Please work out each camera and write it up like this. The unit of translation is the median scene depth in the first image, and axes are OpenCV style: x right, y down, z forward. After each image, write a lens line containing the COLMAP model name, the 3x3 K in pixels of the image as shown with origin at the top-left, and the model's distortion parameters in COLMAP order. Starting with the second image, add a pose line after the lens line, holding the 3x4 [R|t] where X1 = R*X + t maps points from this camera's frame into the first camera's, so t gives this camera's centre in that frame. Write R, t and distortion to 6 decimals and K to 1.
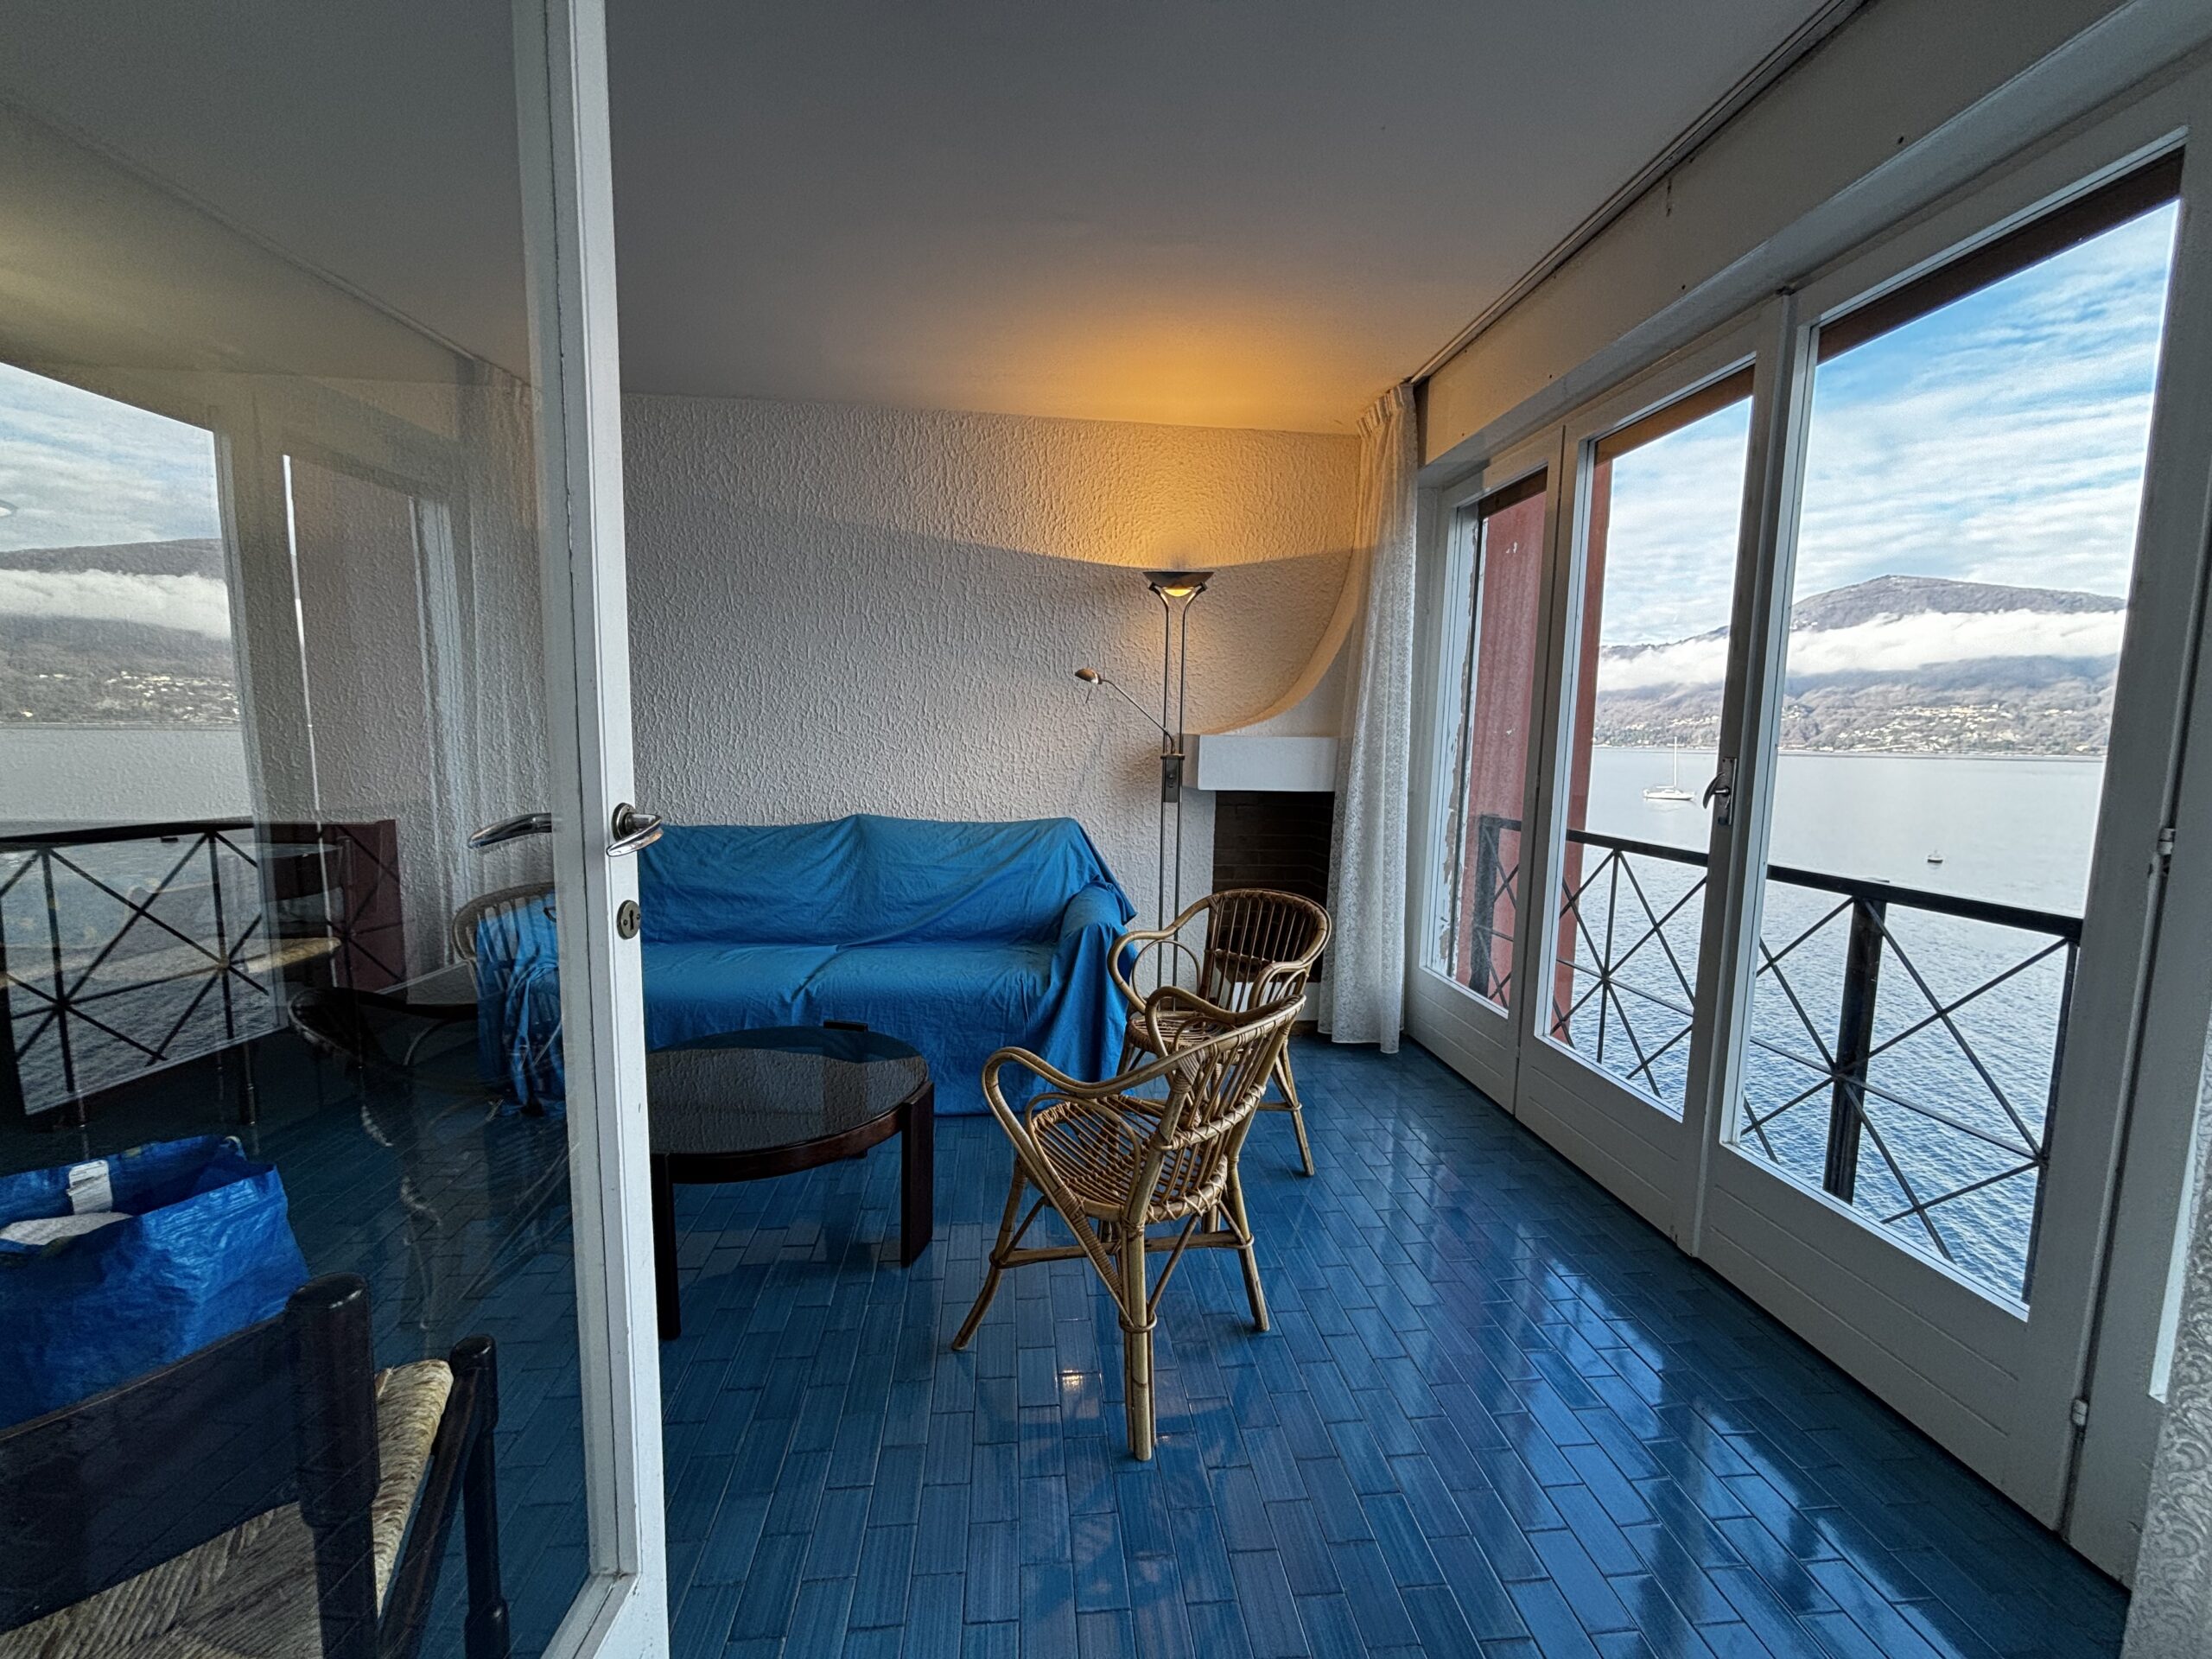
lens RADIAL K [[894.7, 0, 1106.0], [0, 894.7, 829.5], [0, 0, 1]] dist [0.009565, -0.000329]
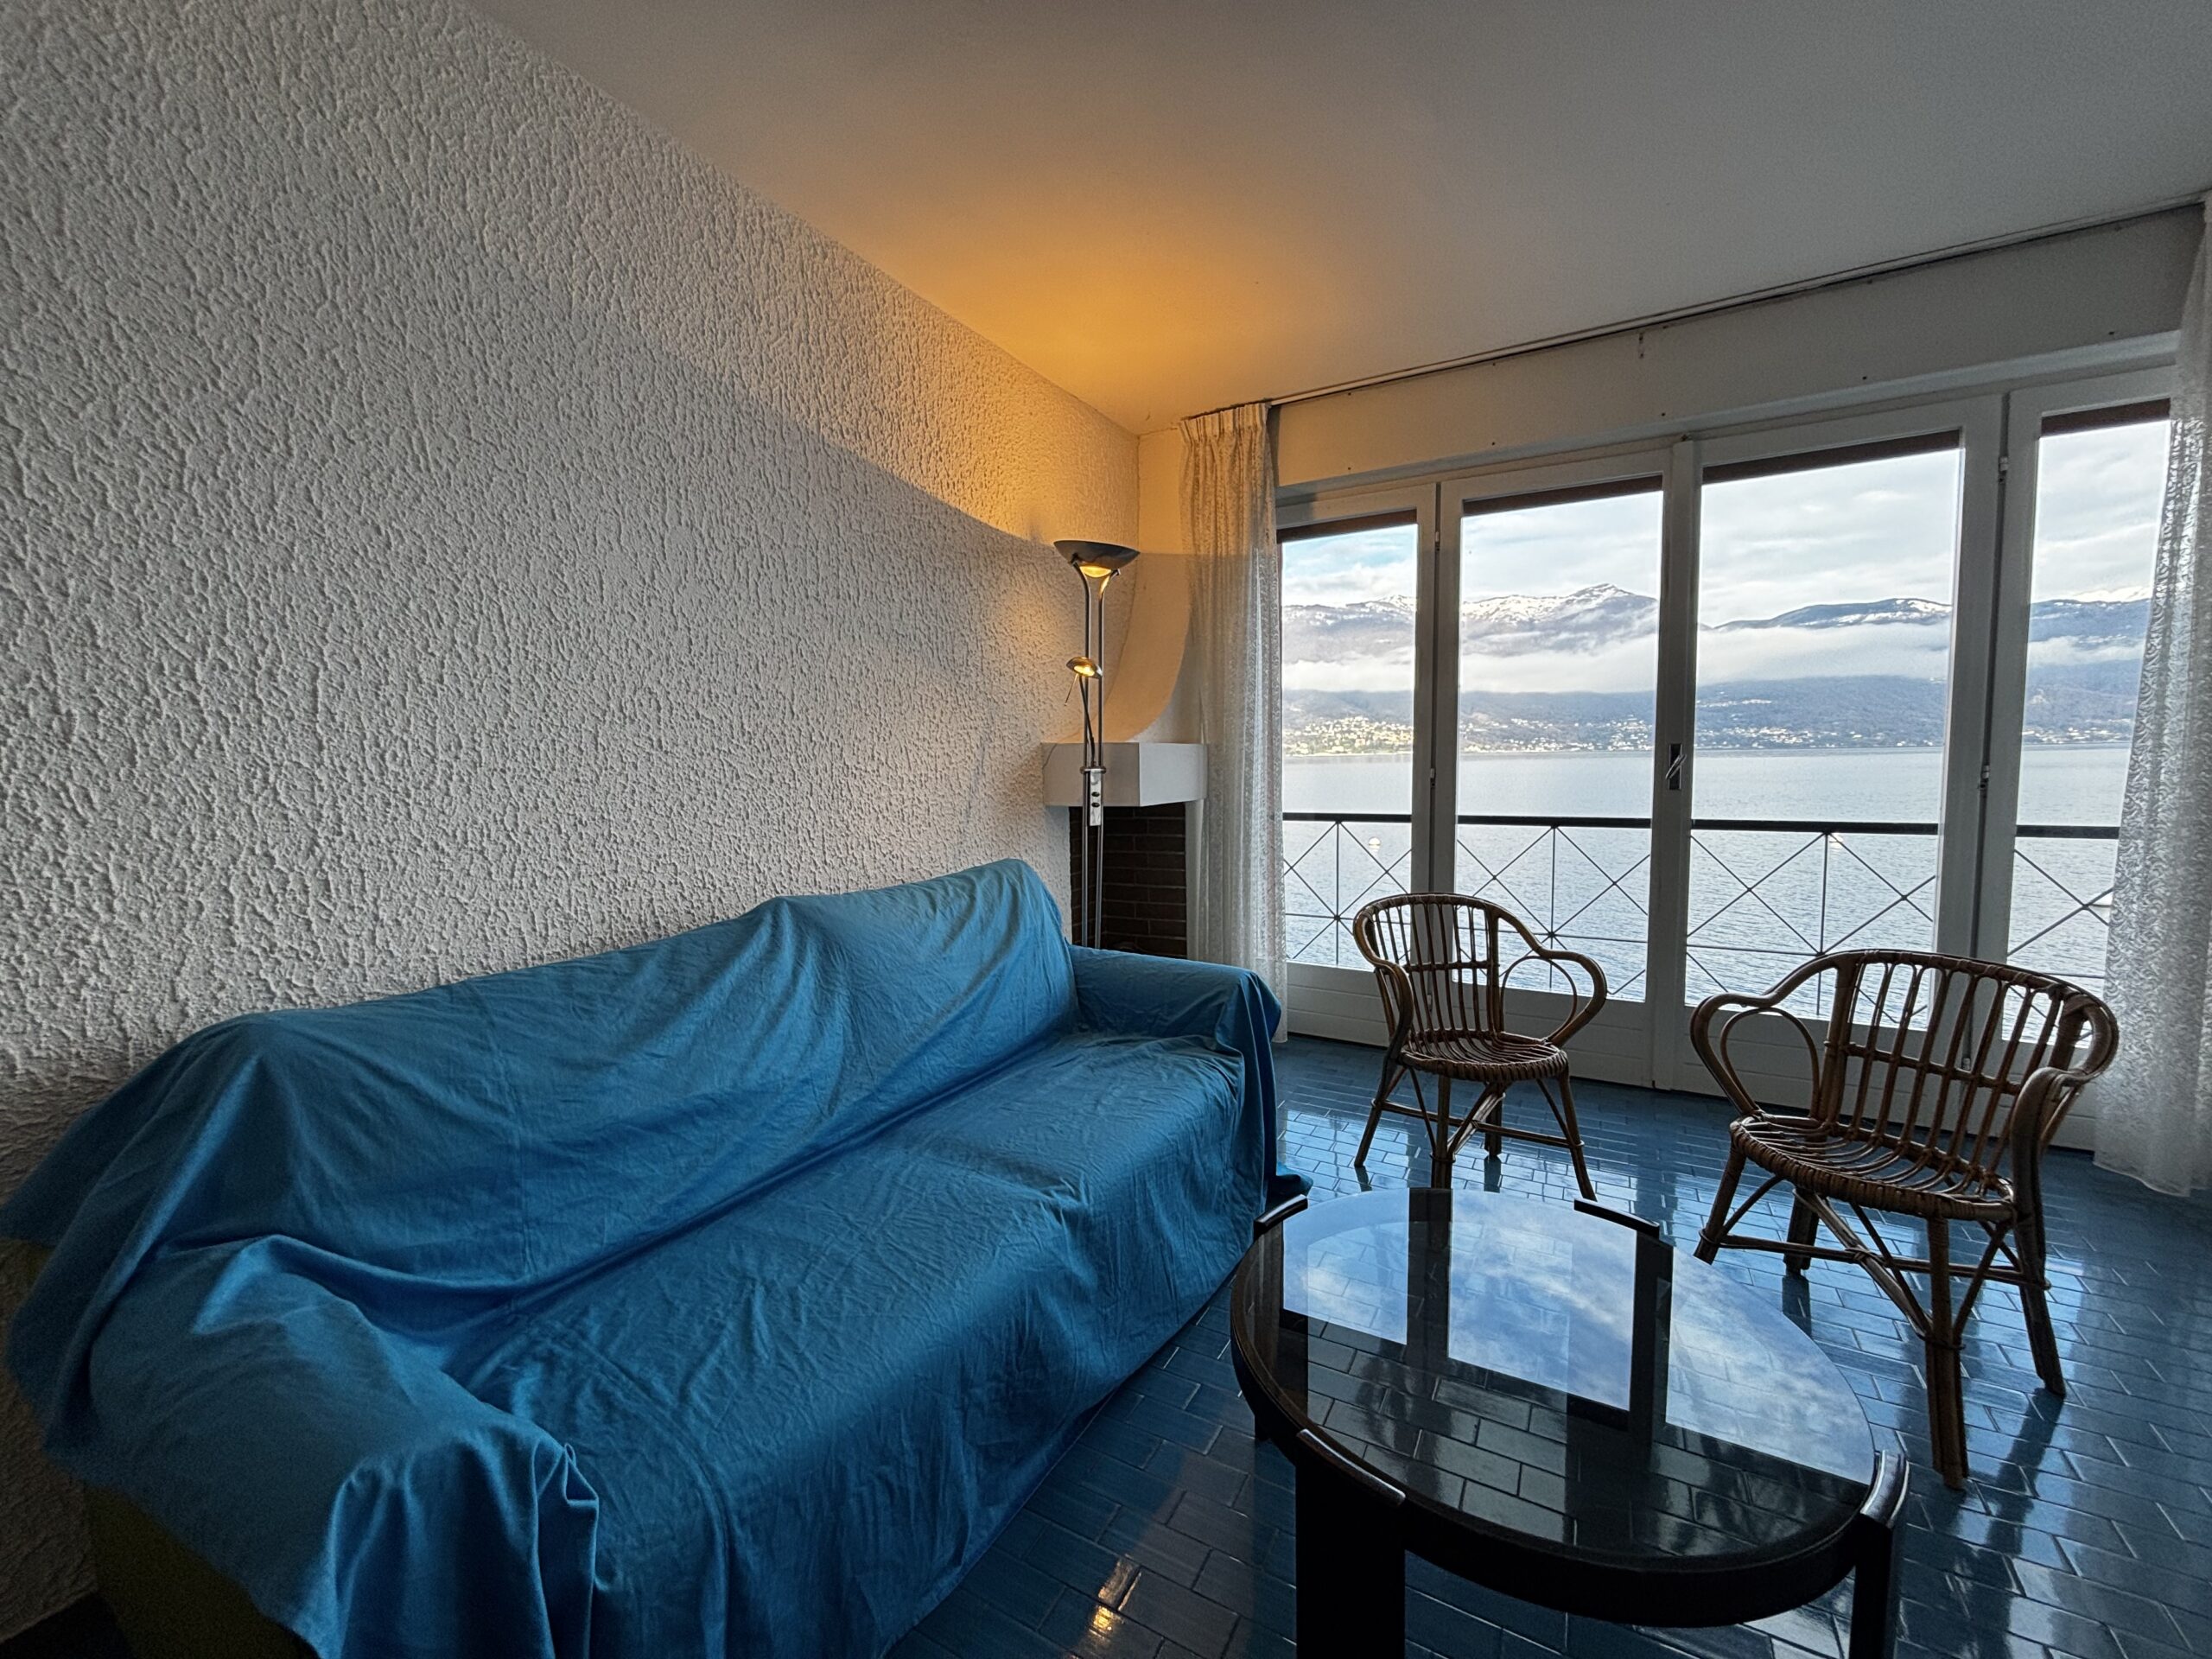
lens RADIAL K [[884.4, 0, 1106.0], [0, 884.4, 829.5], [0, 0, 1]] dist [-0.001572, -0.000108]
pose [[0.579071, -0.092560, 0.810006, -0.600036], [0.115139, 0.992861, 0.031142, -0.052354], [-0.807106, 0.075230, 0.585594, 0.532224]]
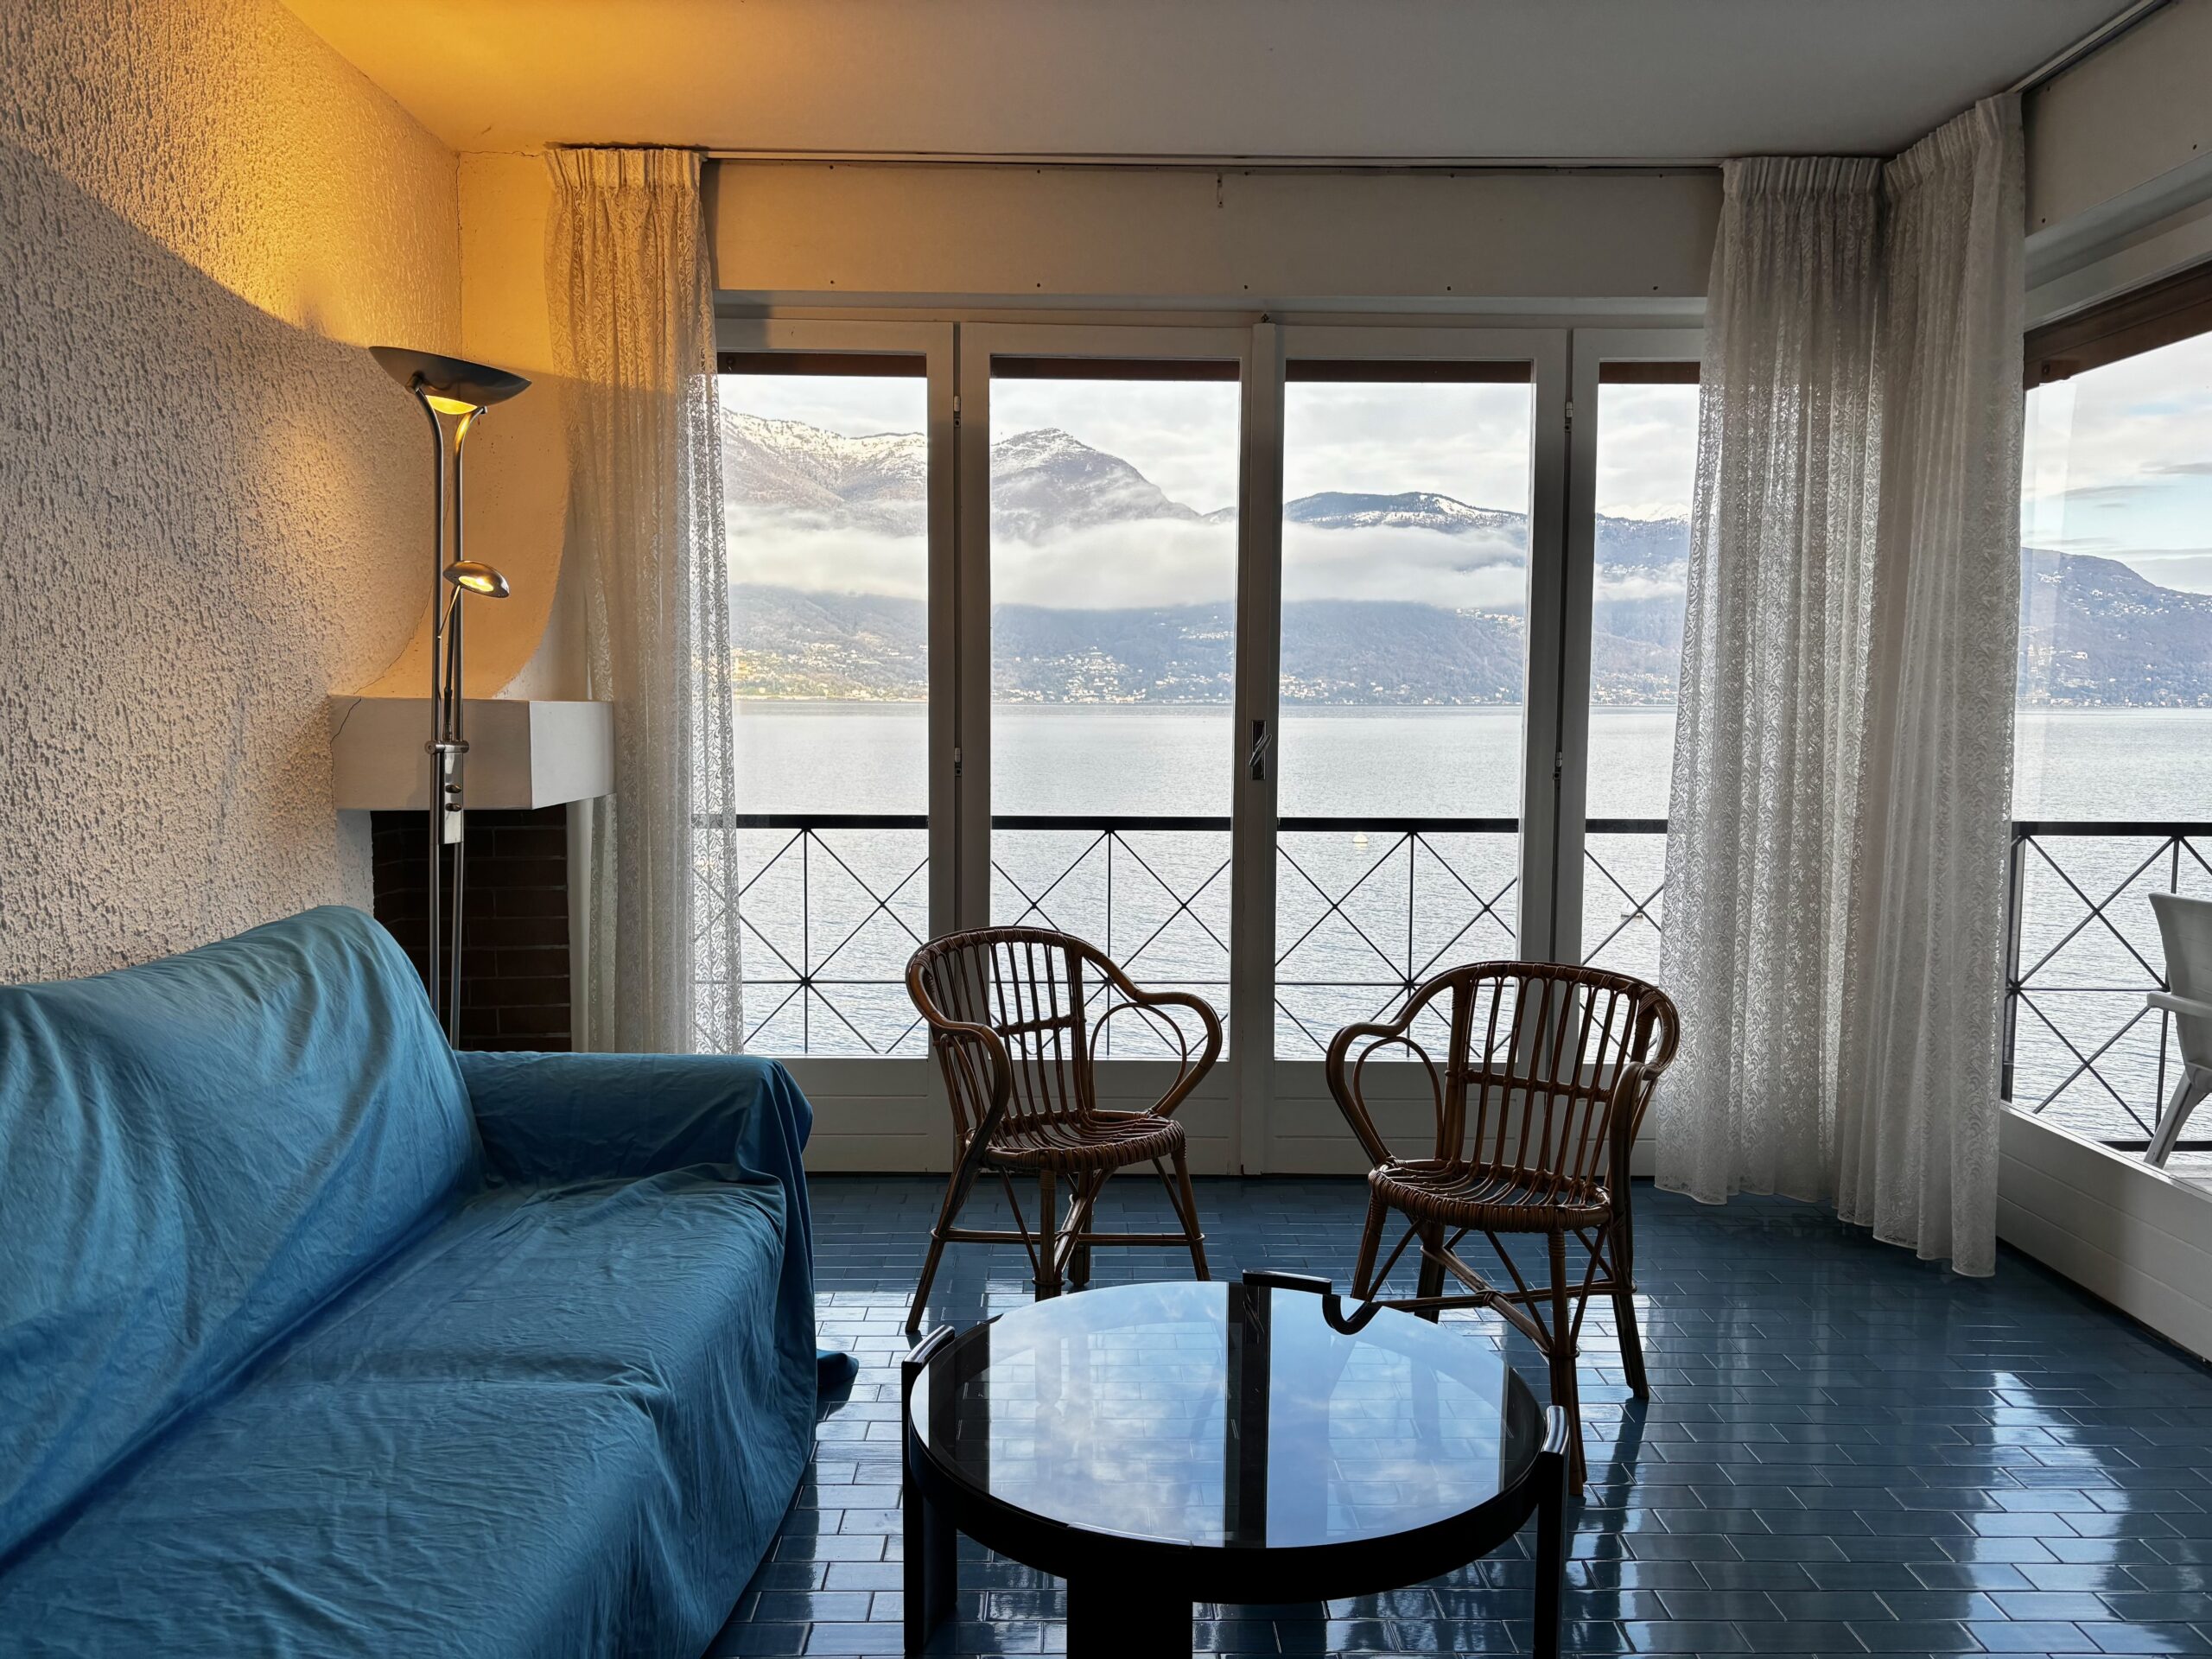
lens RADIAL K [[1663.2, 0, 1102.7], [0, 1663.2, 844.0], [0, 0, 1]] dist [0.047207, -0.044227]
pose [[0.078642, -0.102655, 0.991603, -0.810985], [0.103738, 0.990127, 0.094275, -0.080443], [-0.991491, 0.095453, 0.088515, 0.594775]]
